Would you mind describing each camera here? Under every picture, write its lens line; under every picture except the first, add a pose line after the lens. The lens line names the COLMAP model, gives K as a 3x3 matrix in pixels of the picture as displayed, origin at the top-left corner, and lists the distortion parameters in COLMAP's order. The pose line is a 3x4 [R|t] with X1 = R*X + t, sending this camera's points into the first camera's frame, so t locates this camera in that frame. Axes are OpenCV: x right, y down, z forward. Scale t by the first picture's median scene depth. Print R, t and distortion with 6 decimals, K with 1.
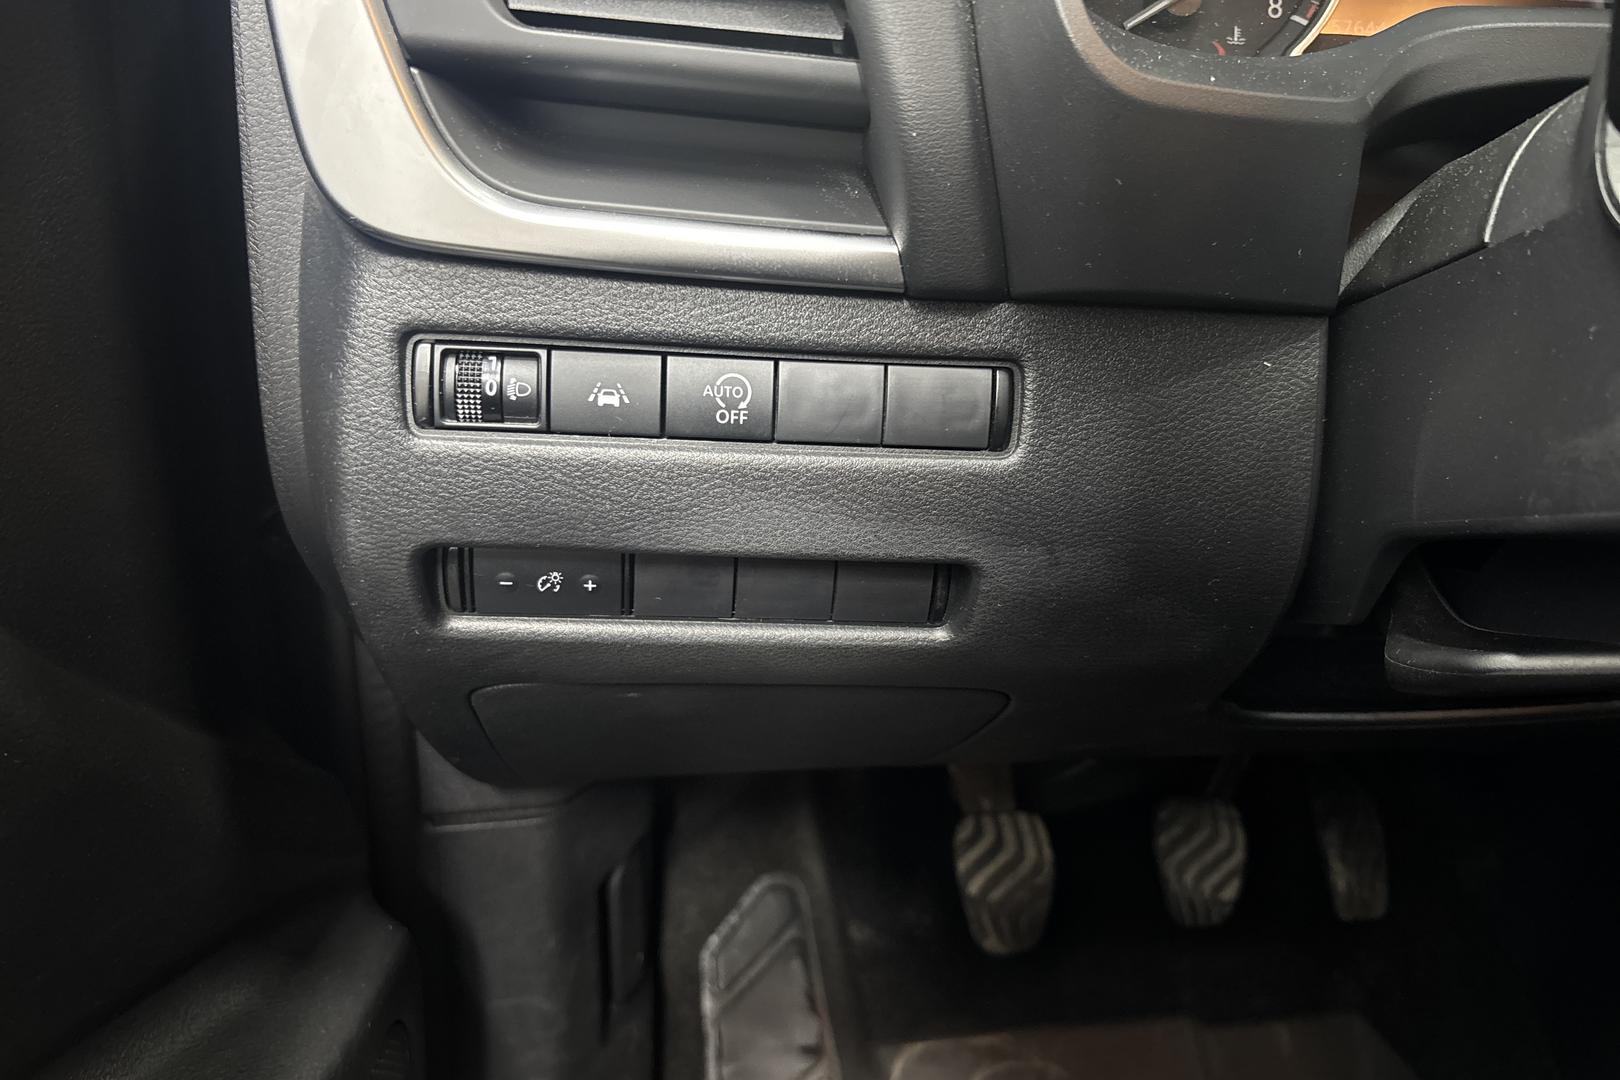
lens RADIAL K [[1212.2, 0, 810.0], [0, 1212.2, 540.0], [0, 0, 1]] dist [-0.000715, -0.000440]
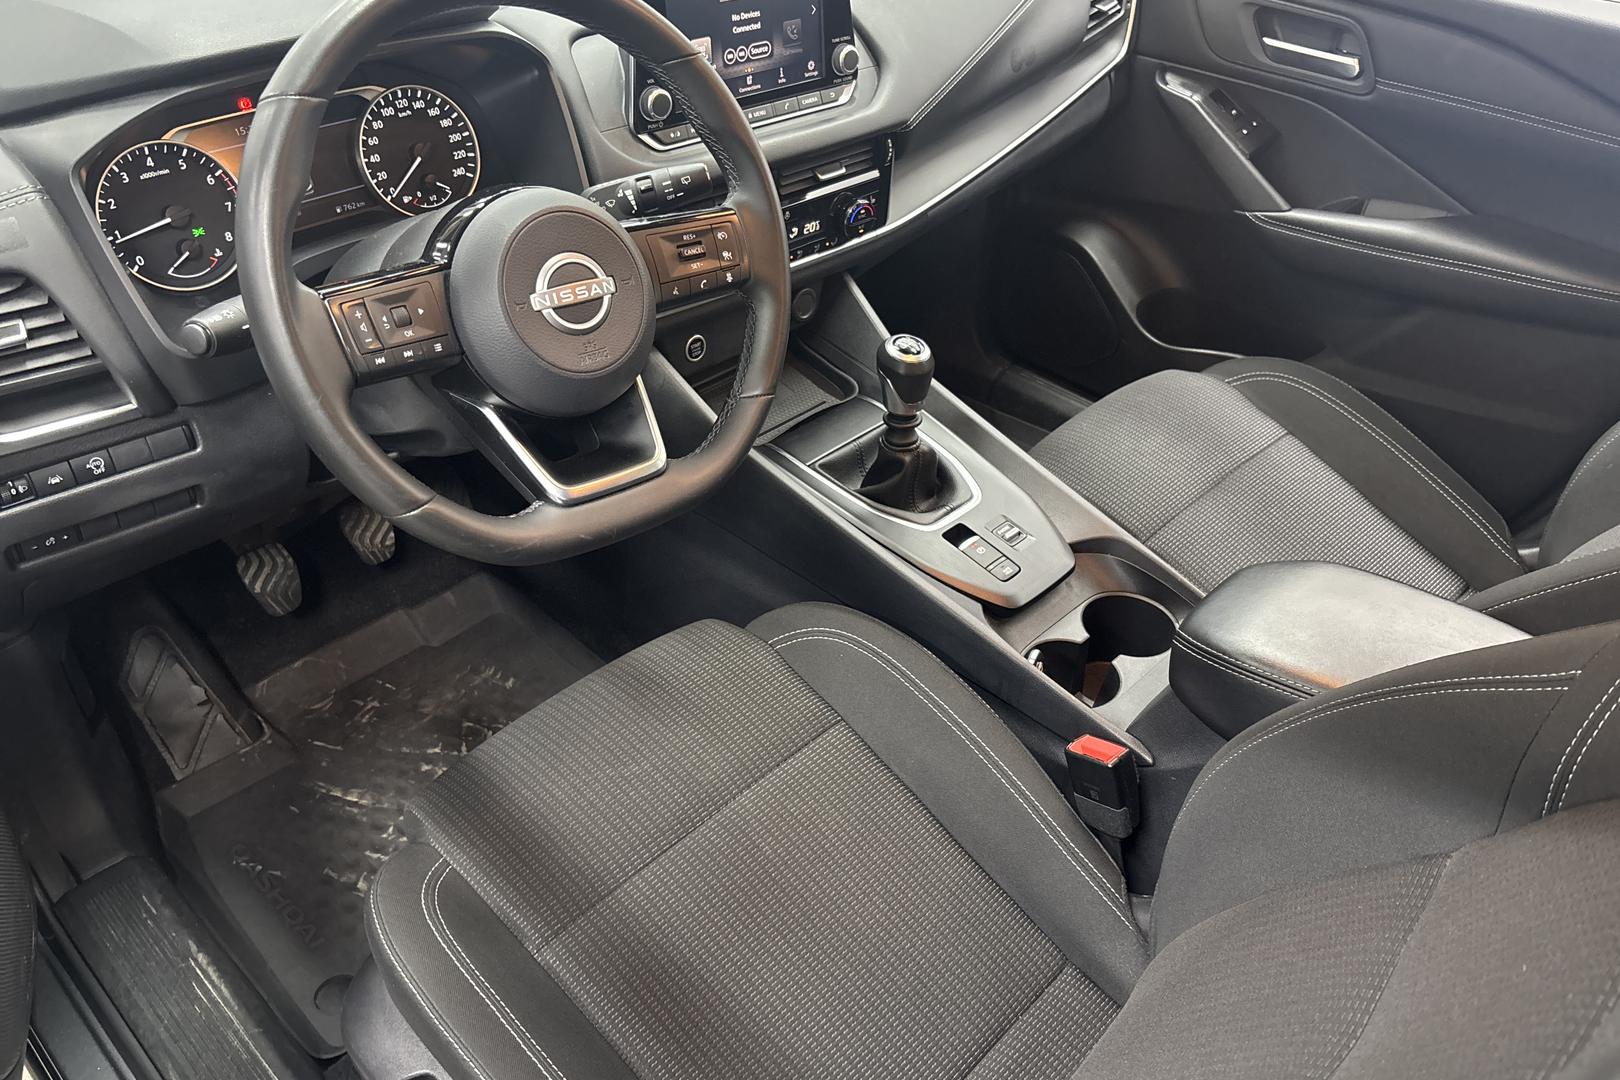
lens RADIAL K [[1238.8, 0, 809.9], [0, 1238.8, 581.9], [0, 0, 1]] dist [0.044421, 0.000198]
pose [[0.786344, -0.396178, 0.474033, -0.114795], [0.233335, 0.900930, 0.365896, -0.252364], [-0.572030, -0.177112, 0.800883, -1.120202]]
